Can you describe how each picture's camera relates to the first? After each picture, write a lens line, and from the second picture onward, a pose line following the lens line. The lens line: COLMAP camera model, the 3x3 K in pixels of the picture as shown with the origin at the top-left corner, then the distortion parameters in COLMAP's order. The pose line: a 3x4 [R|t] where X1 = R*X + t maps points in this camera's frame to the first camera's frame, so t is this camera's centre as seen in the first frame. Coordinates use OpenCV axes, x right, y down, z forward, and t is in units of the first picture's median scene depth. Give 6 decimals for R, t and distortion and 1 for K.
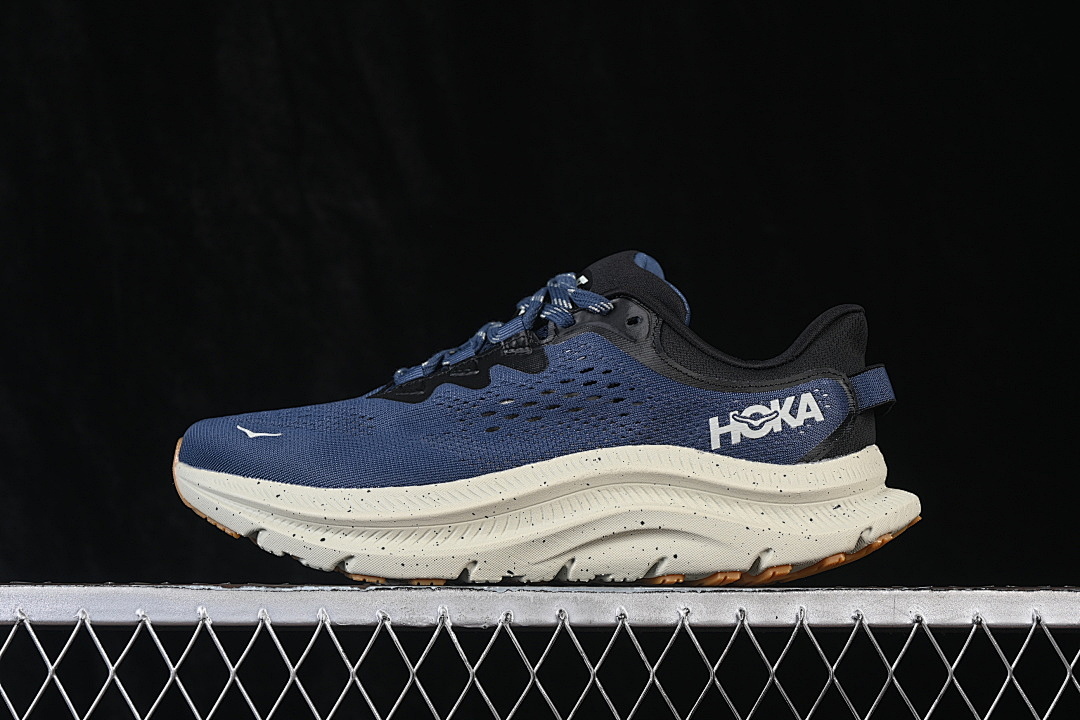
lens RADIAL K [[2273.8, 0, 540.0], [0, 2273.8, 360.0], [0, 0, 1]] dist [0.004787, -0.212644]
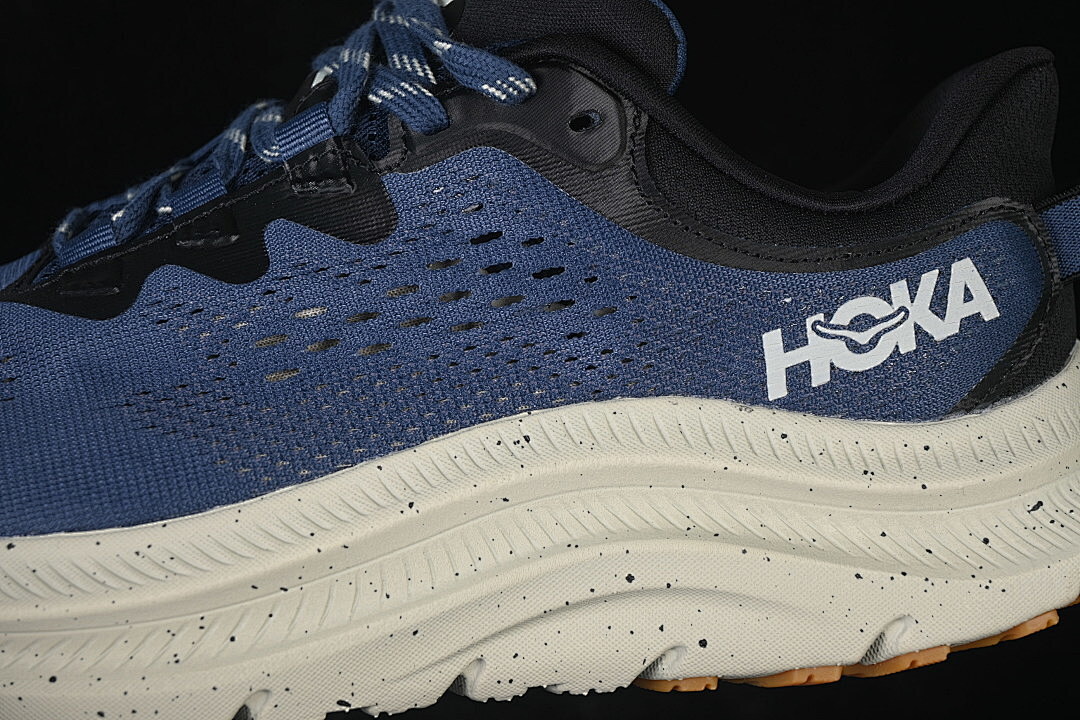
lens RADIAL K [[2273.8, 0, 540.0], [0, 2273.8, 360.0], [0, 0, 1]] dist [0.004787, -0.212644]
pose [[0.991363, -0.061009, 0.116093, -0.022347], [0.034535, 0.975407, 0.217690, -0.069176], [-0.126519, -0.211800, 0.969089, 0.562575]]
